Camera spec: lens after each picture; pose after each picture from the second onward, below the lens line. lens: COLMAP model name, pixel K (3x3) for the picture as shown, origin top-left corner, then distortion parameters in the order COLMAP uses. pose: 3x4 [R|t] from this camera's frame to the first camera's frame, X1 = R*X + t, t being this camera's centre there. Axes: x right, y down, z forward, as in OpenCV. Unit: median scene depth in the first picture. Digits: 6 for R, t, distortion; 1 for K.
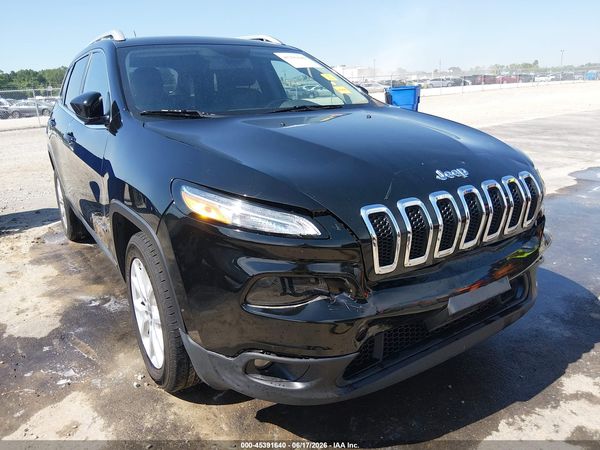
lens RADIAL K [[456.9, 0, 302.2], [0, 456.9, 220.7], [0, 0, 1]] dist [0.055376, -0.100796]
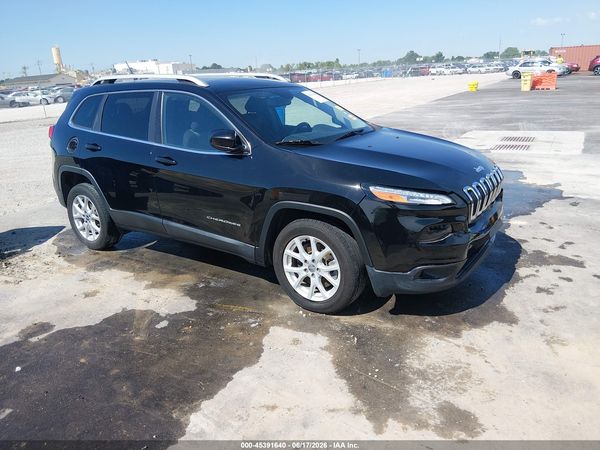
lens RADIAL K [[456.9, 0, 299.4], [0, 456.9, 222.1], [0, 0, 1]] dist [0.055376, -0.100796]
pose [[0.930990, -0.112149, 0.347392, -0.556786], [0.108500, 0.993644, 0.030005, -0.008320], [-0.348549, 0.009757, 0.937240, -0.295620]]
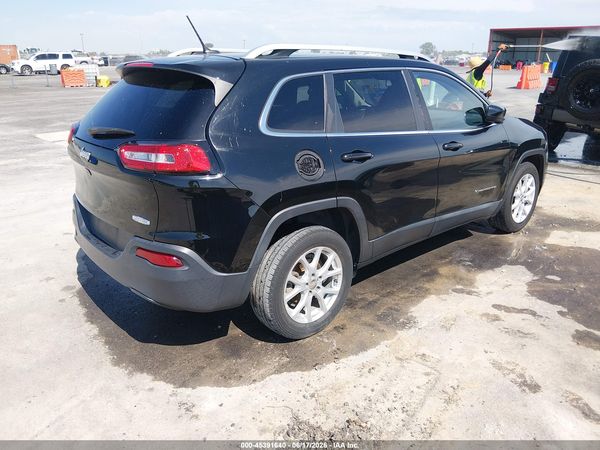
lens RADIAL K [[456.9, 0, 309.6], [0, 456.9, 220.5], [0, 0, 1]] dist [0.055376, -0.100796]
pose [[-0.138969, -0.279899, 0.949918, -1.442005], [0.276378, 0.910150, 0.308614, -0.419267], [-0.950948, 0.305424, -0.049125, 1.306588]]
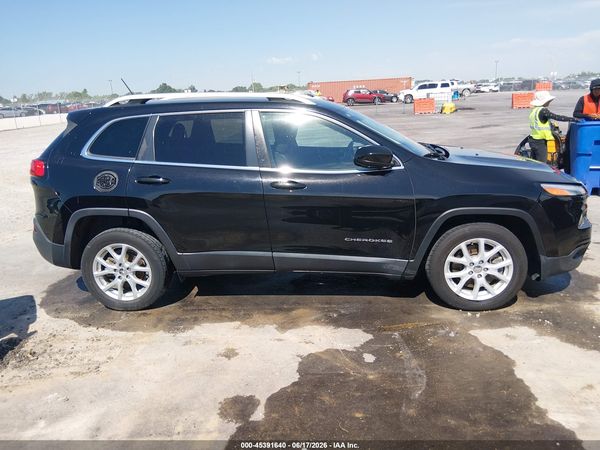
lens RADIAL K [[456.9, 0, 302.5], [0, 456.9, 221.1], [0, 0, 1]] dist [0.055376, -0.100796]
pose [[0.632768, -0.185671, 0.751752, -1.221740], [0.226696, 0.972710, 0.049428, -0.126744], [-0.740415, 0.139143, 0.657591, 0.204955]]
